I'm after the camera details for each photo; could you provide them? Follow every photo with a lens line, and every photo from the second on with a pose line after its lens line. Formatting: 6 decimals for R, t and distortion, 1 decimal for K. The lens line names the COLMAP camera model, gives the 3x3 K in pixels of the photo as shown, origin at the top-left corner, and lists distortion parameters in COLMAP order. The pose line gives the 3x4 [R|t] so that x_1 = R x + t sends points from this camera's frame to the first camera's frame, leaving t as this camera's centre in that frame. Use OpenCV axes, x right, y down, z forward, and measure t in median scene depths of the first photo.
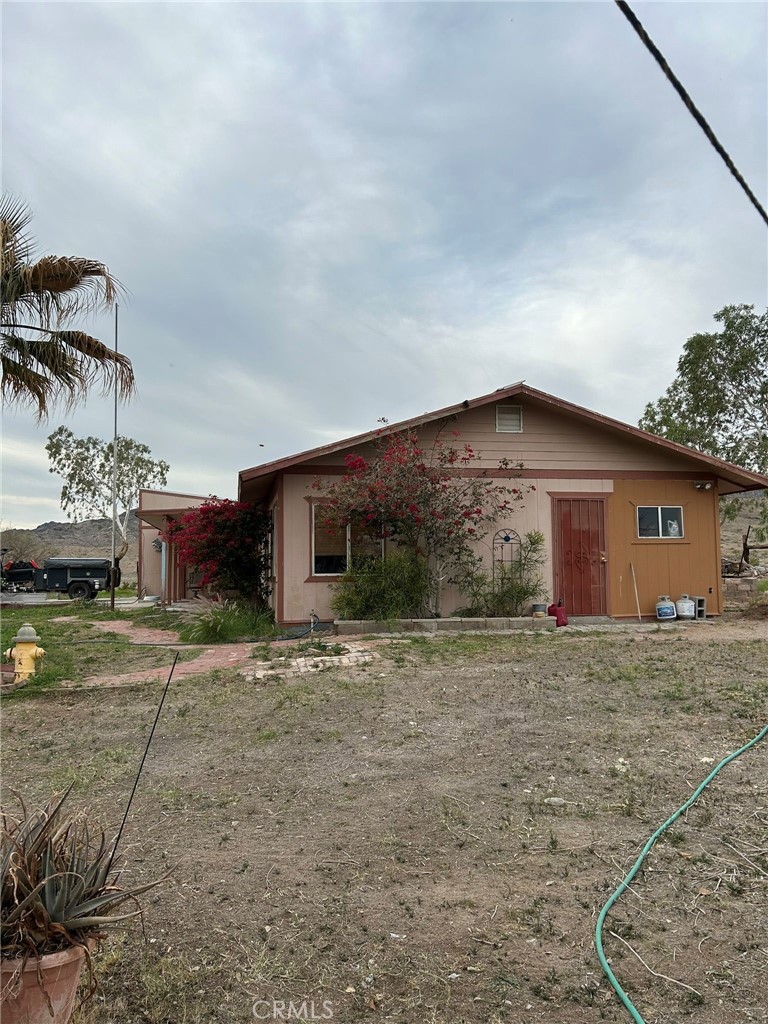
lens RADIAL K [[855.7, 0, 384.0], [0, 855.7, 512.0], [0, 0, 1]] dist [0.006366, -0.000211]
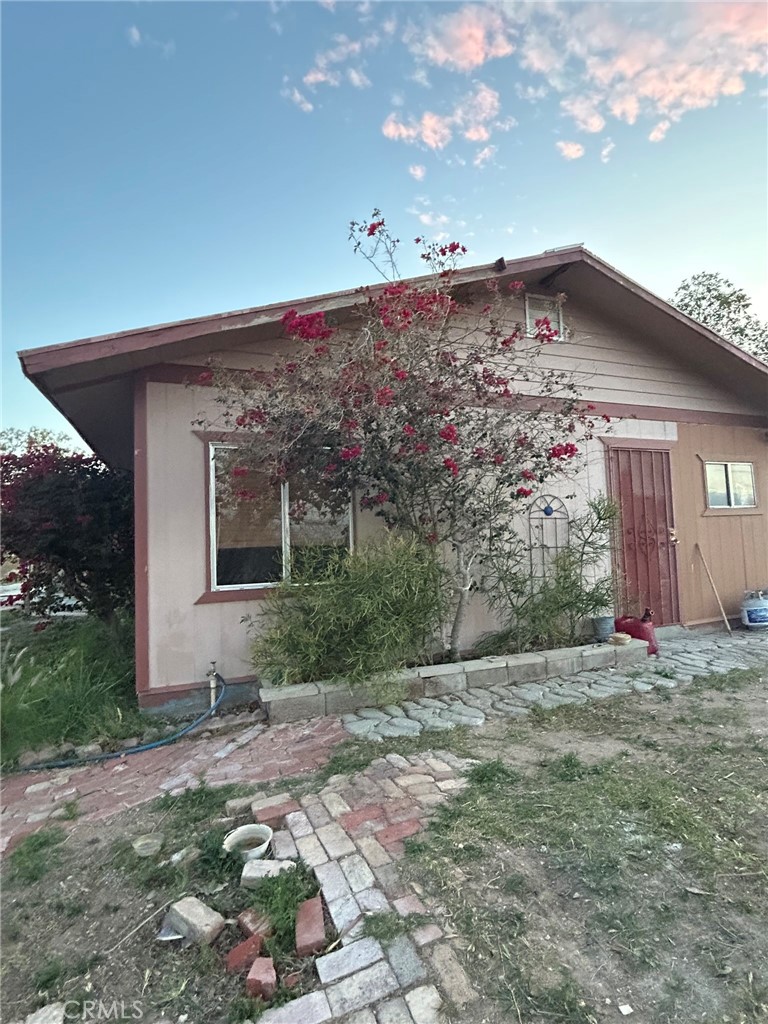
lens RADIAL K [[521.2, 0, 384.0], [0, 521.2, 512.0], [0, 0, 1]] dist [-0.002356, -0.000169]
pose [[0.981705, -0.013287, 0.189945, -0.042812], [0.010477, 0.999820, 0.015791, 0.025749], [-0.190121, -0.013512, 0.981668, 0.683303]]
